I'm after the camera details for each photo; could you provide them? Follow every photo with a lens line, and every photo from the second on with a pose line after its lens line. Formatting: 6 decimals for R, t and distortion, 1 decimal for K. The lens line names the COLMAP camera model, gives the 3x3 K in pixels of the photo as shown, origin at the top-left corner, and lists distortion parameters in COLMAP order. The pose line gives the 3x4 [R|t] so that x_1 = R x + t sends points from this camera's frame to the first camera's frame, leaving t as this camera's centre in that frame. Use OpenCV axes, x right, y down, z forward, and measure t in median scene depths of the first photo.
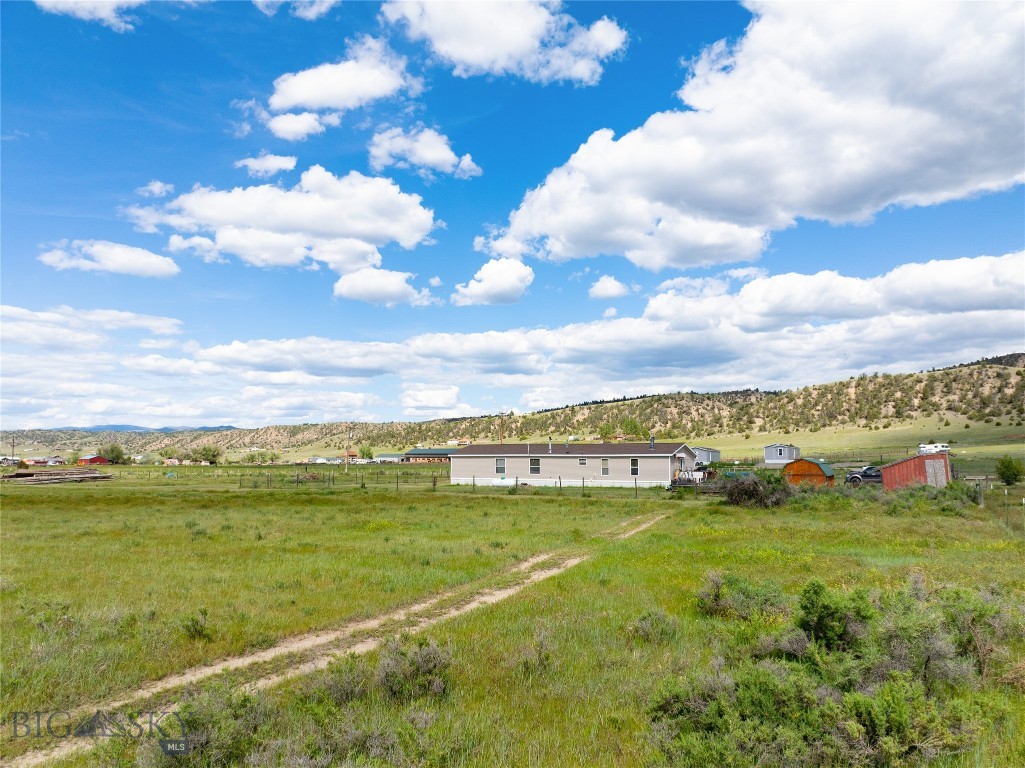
lens RADIAL K [[715.1, 0, 520.2], [0, 715.1, 383.8], [0, 0, 1]] dist [-0.041992, 0.003135]
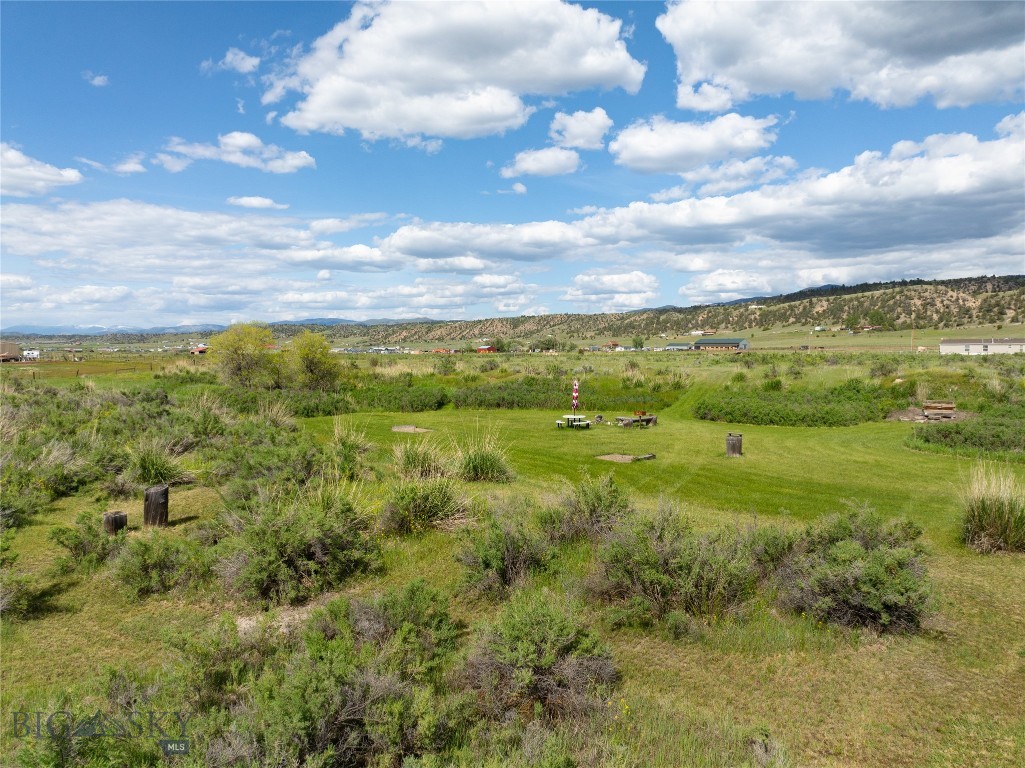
lens RADIAL K [[725.1, 0, 514.1], [0, 725.1, 380.6], [0, 0, 1]] dist [-0.037714, -0.001914]
pose [[0.968636, 0.009120, -0.248318, -0.108539], [0.028002, 0.988954, 0.145554, -0.020465], [0.246902, -0.147942, 0.957681, -0.204690]]
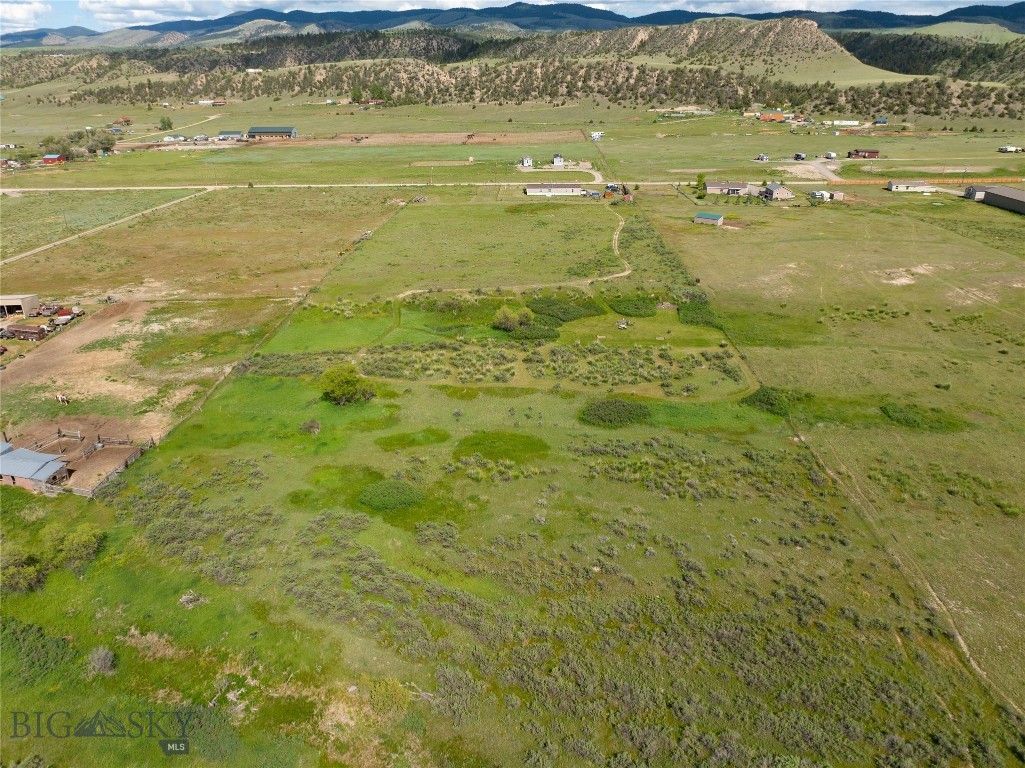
lens RADIAL K [[736.7, 0, 513.4], [0, 736.7, 384.9], [0, 0, 1]] dist [-0.059756, 0.036442]
pose [[0.888921, -0.178274, 0.421946, -0.268544], [-0.050990, 0.876920, 0.477924, -0.114989], [-0.455215, -0.446351, 0.770422, -0.342539]]
